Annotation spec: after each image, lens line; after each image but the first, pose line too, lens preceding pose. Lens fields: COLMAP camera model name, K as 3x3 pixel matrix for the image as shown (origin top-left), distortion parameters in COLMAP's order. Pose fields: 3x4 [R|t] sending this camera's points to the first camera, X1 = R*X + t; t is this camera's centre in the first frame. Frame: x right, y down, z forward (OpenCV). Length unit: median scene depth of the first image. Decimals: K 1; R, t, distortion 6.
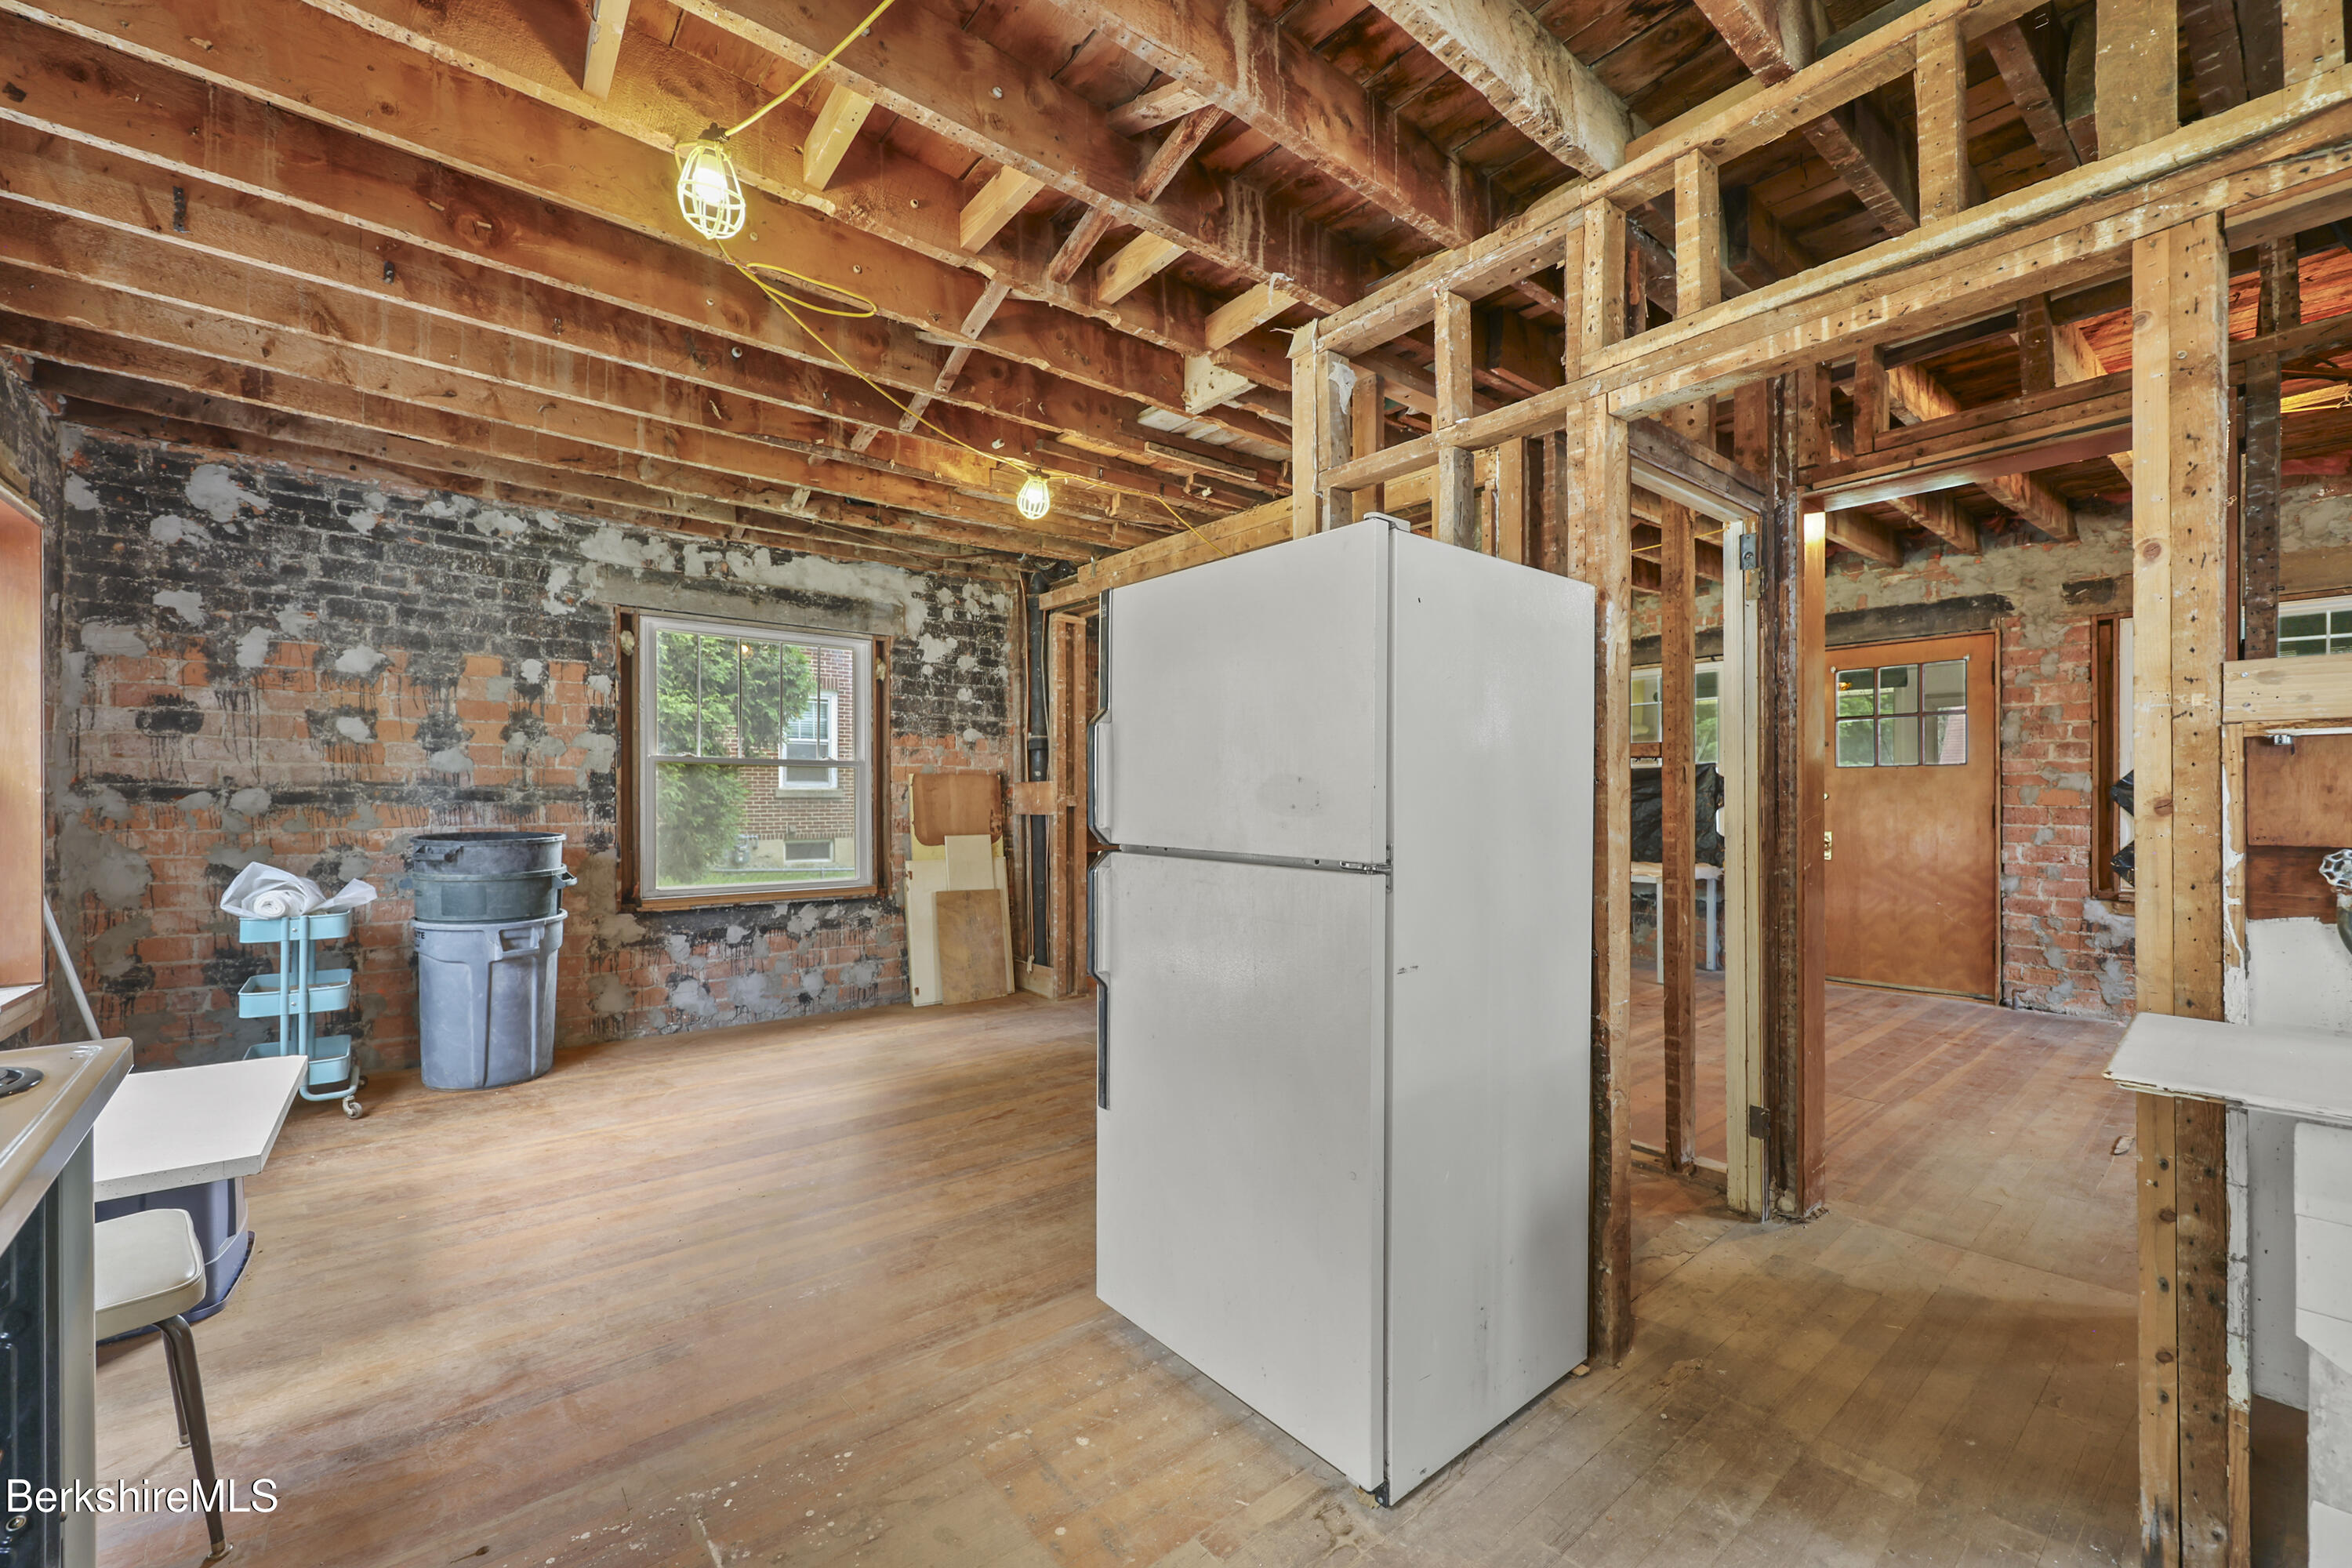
lens RADIAL K [[954.0, 0, 1177.2], [0, 954.0, 801.0], [0, 0, 1]] dist [-0.001473, 0.000317]
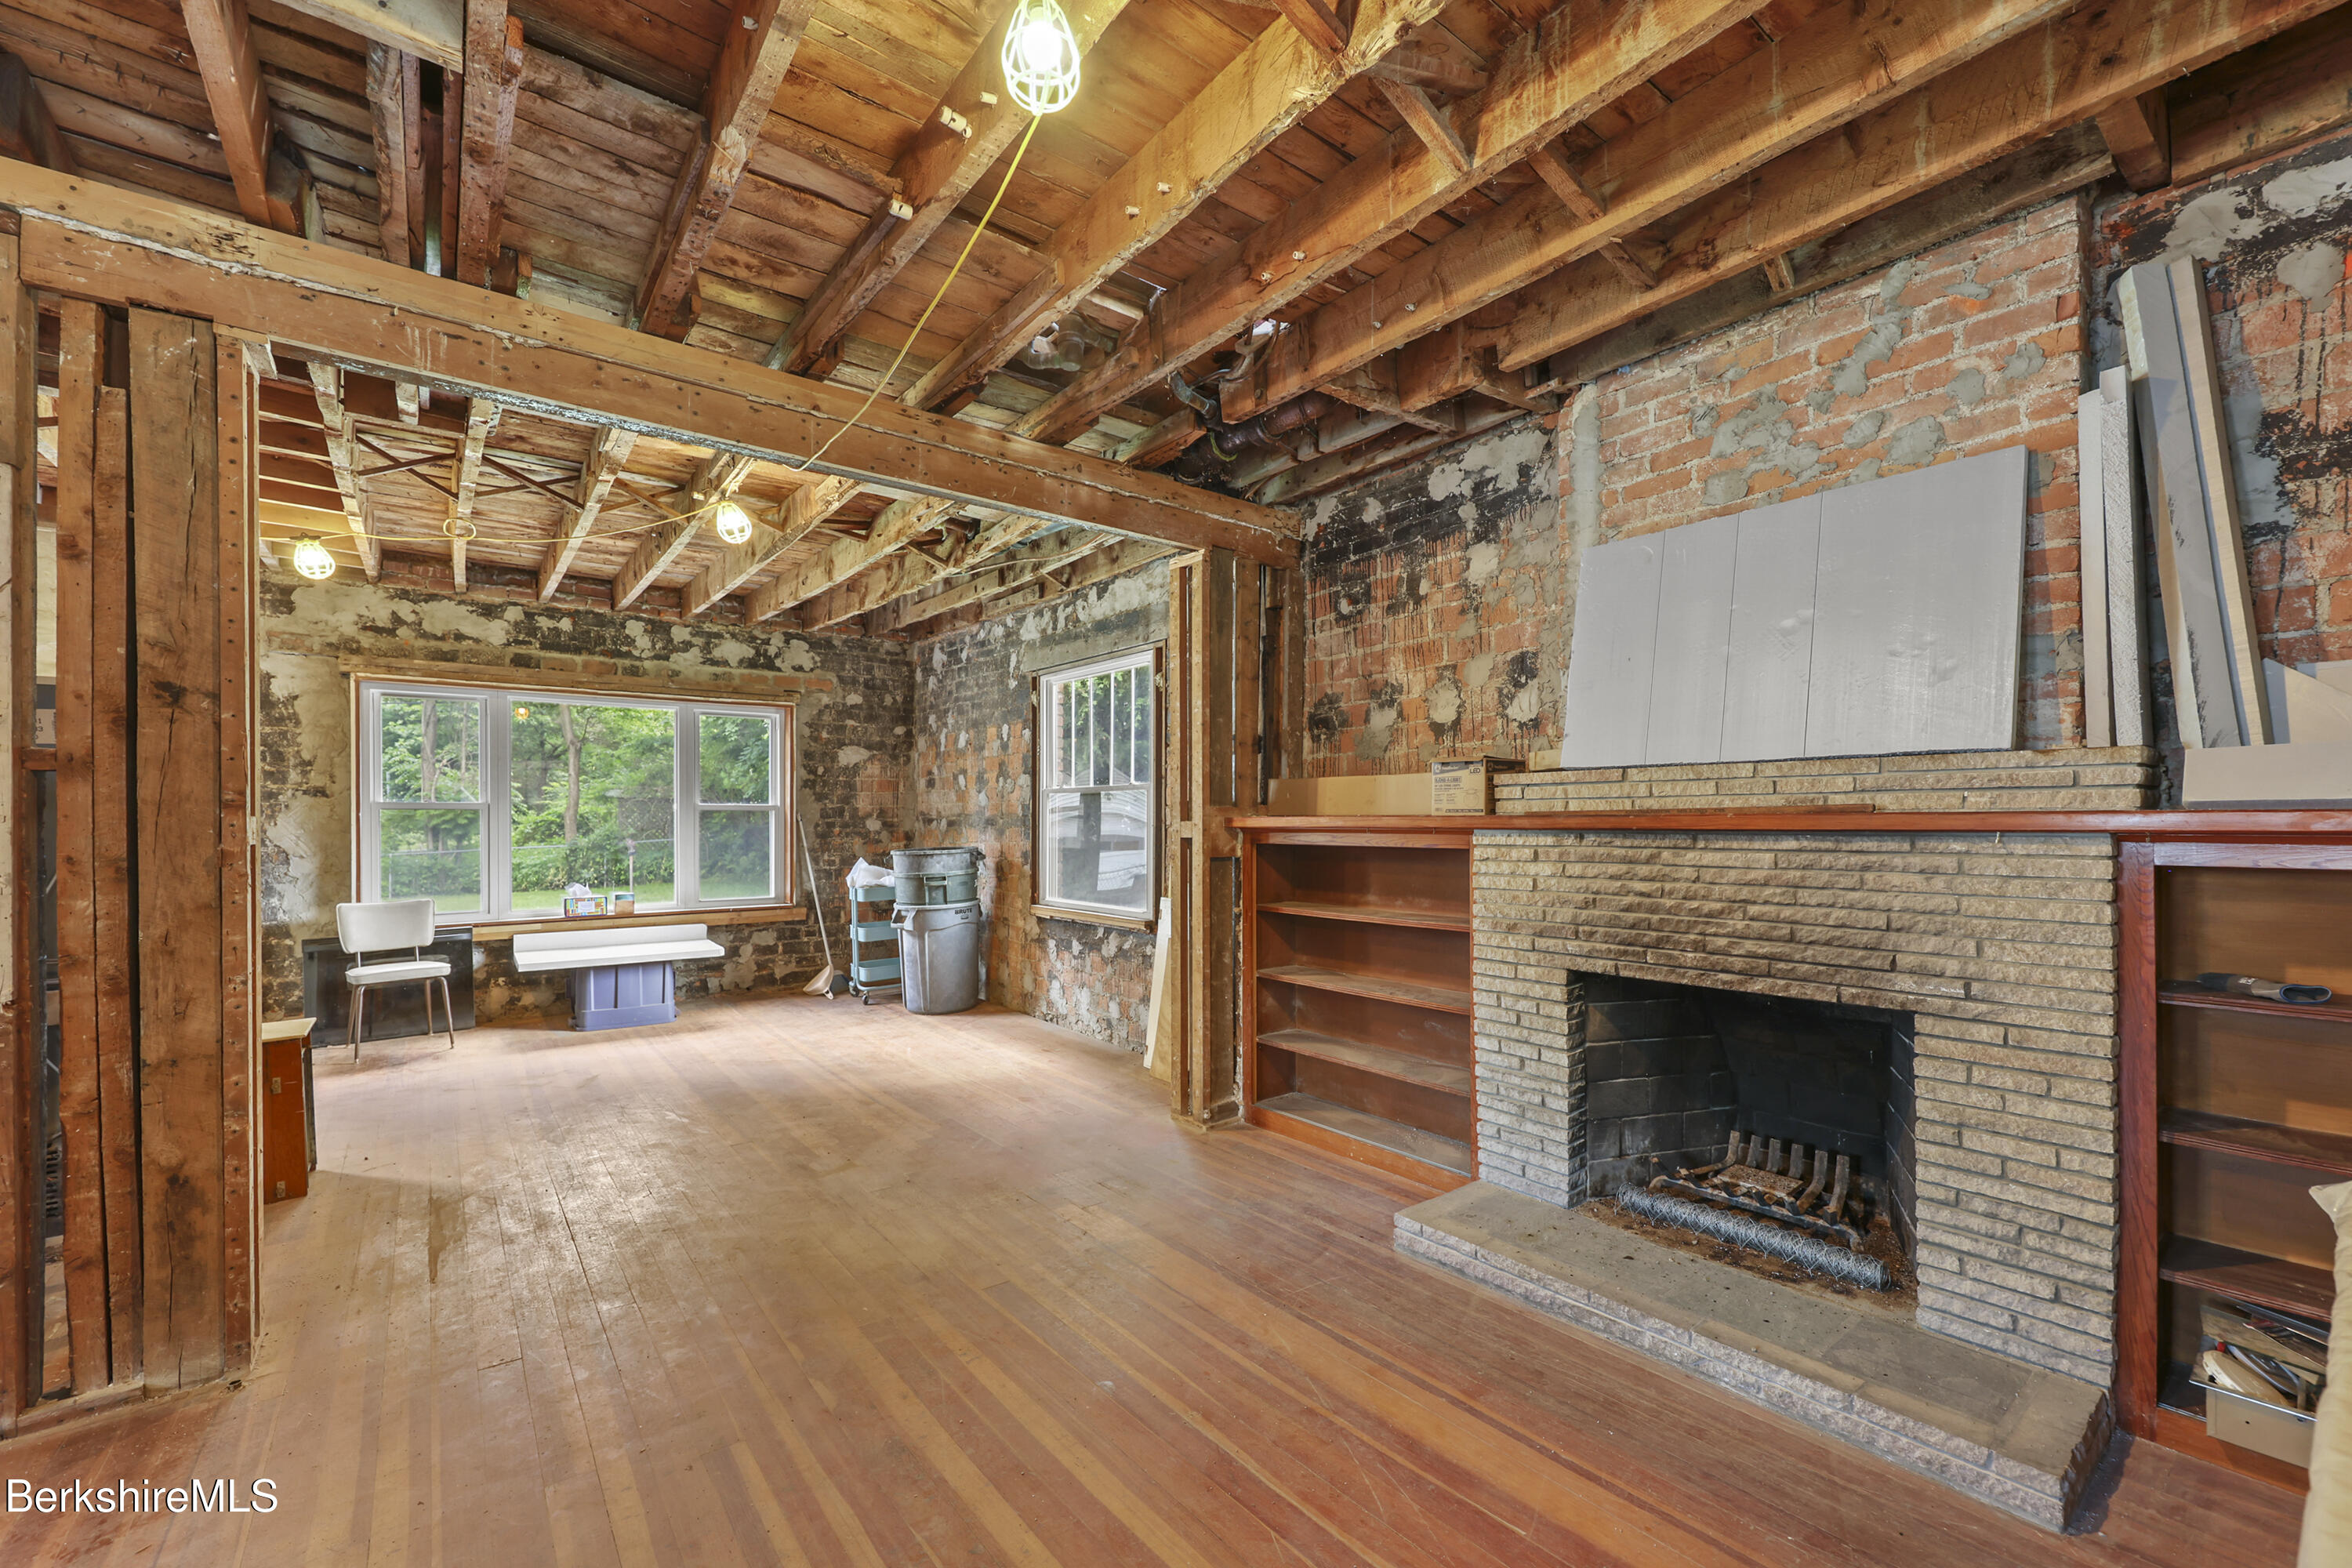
lens RADIAL K [[964.7, 0, 1179.1], [0, 964.7, 820.4], [0, 0, 1]] dist [0.000242, 0.000188]
pose [[-0.025415, 0.001501, -0.999676, 0.831512], [0.001006, 0.999998, 0.001476, -0.011035], [0.999676, -0.000968, -0.025416, 1.477091]]
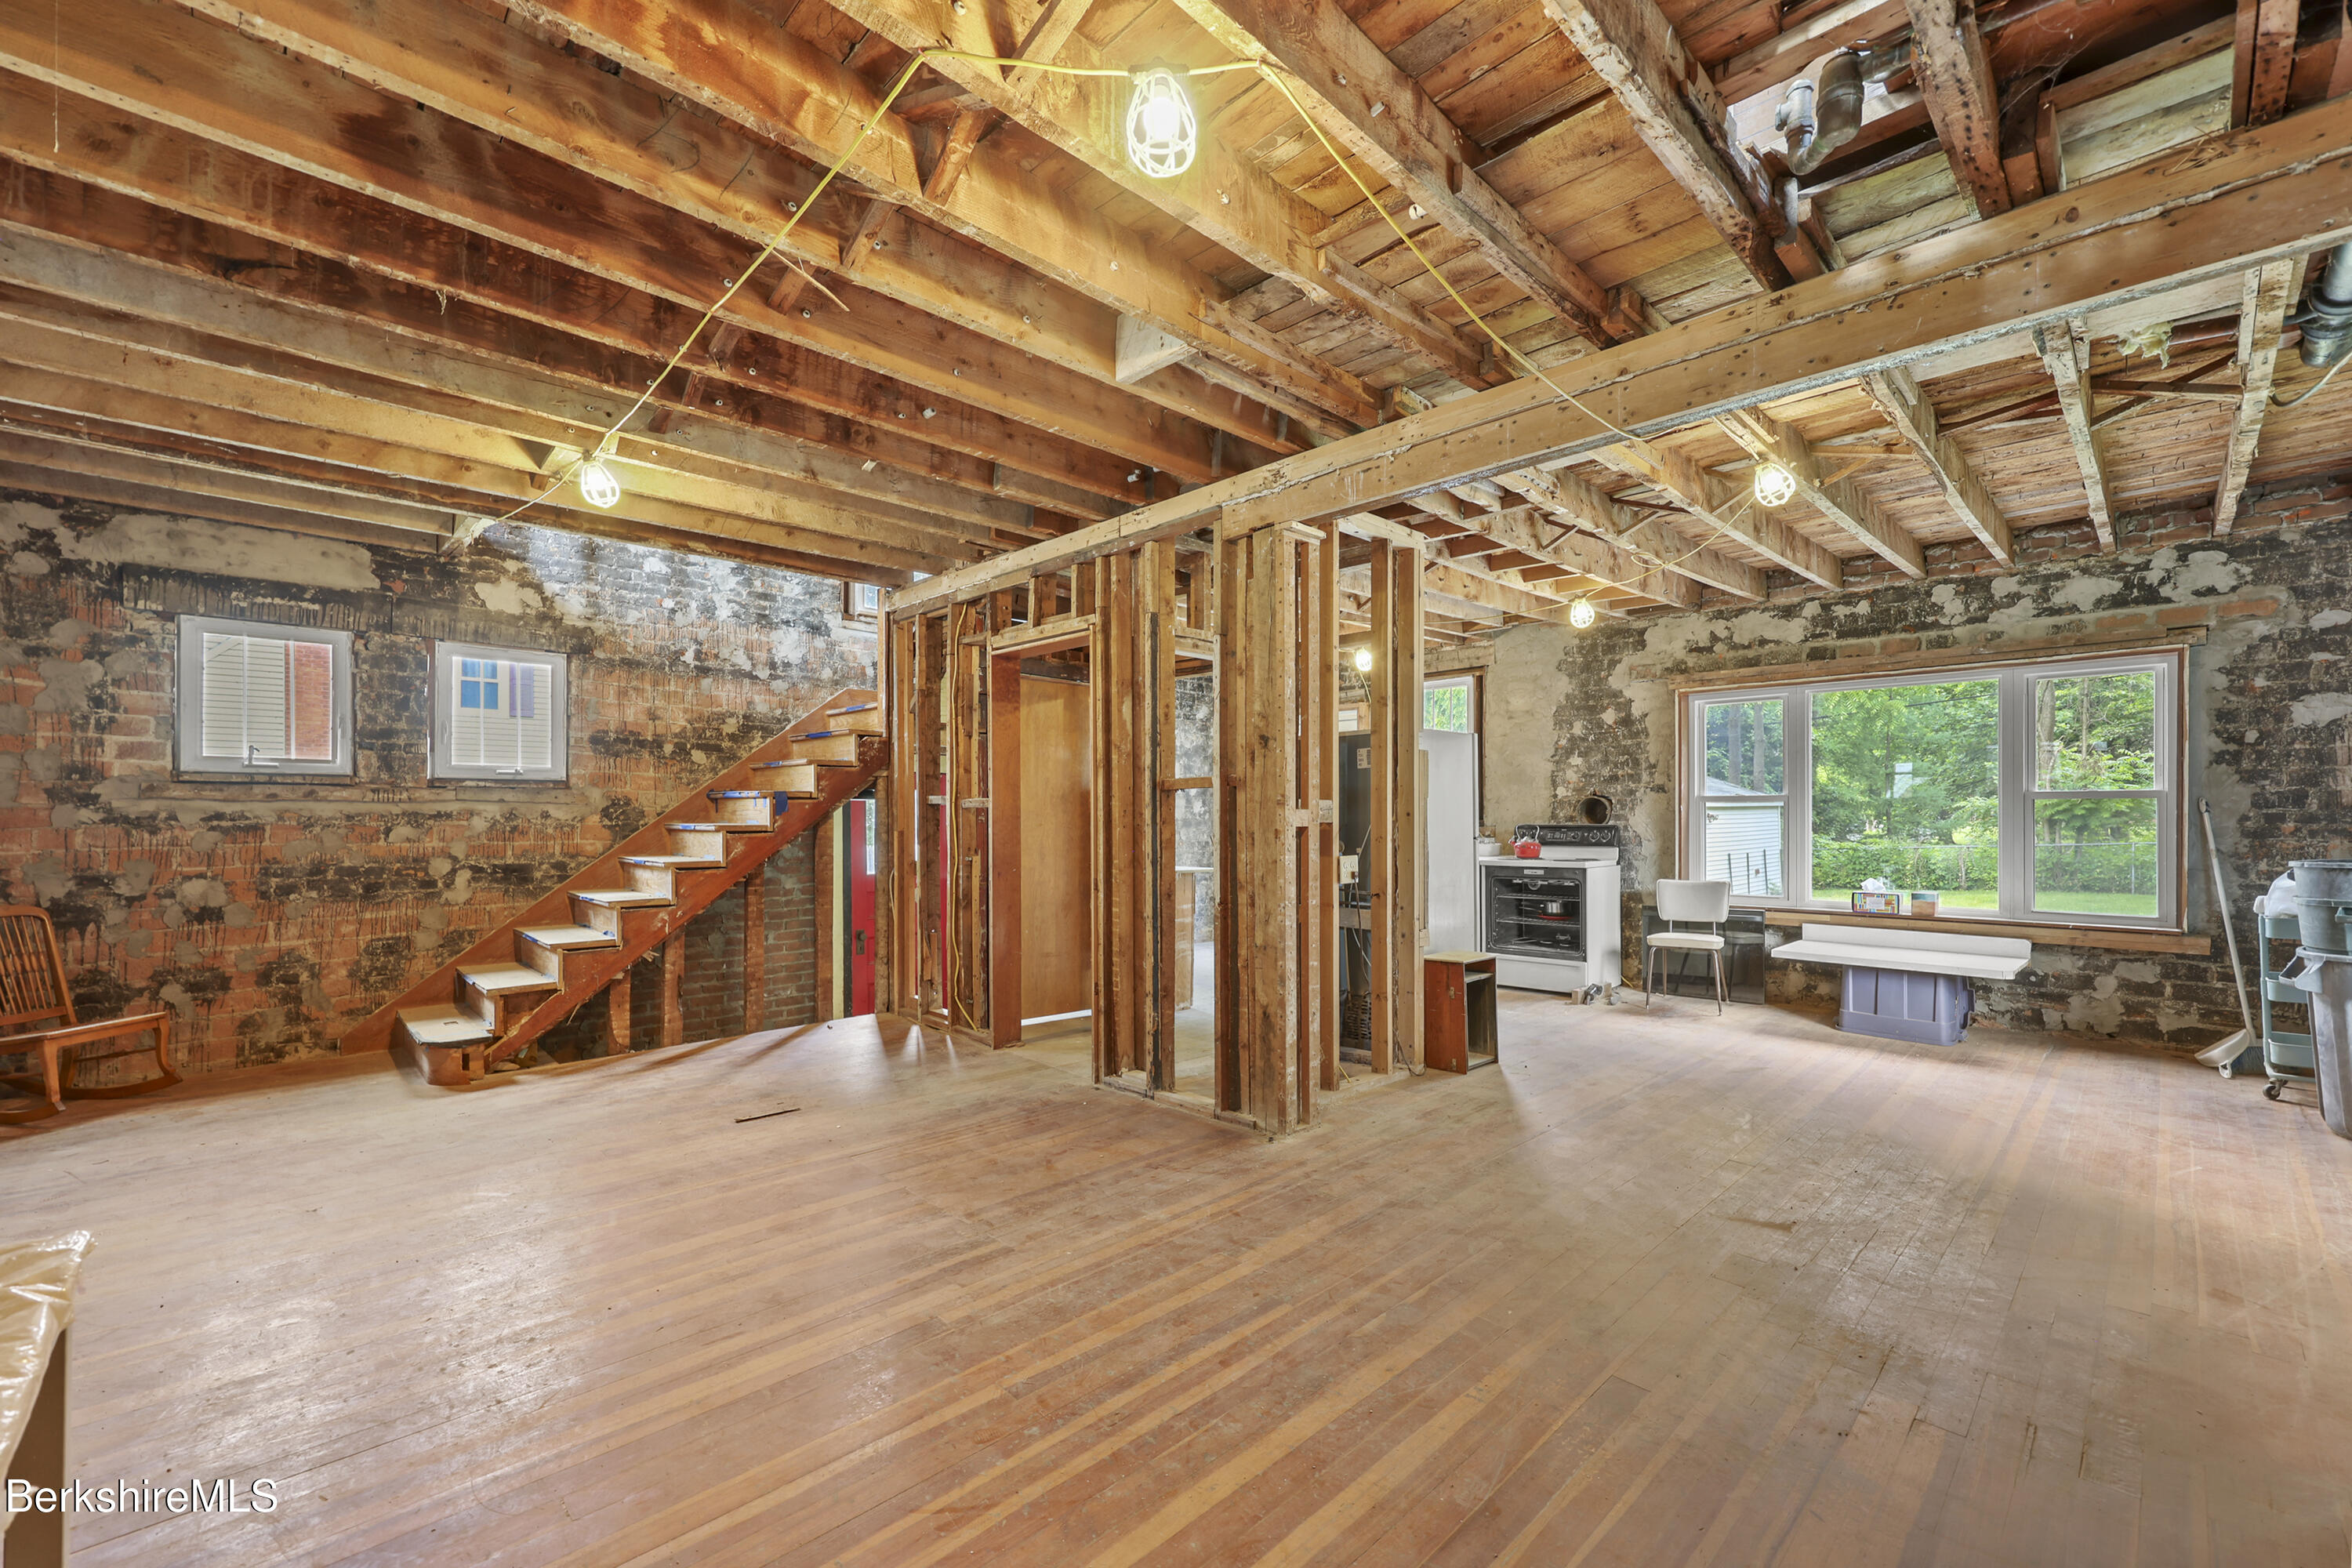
lens RADIAL K [[959.0, 0, 1185.1], [0, 959.0, 815.1], [0, 0, 1]] dist [0.000865, -0.000173]
pose [[-0.996360, 0.002742, -0.085205, 0.475592], [0.002541, 0.999994, 0.002460, -0.010651], [0.085211, 0.002234, -0.996360, 1.839057]]
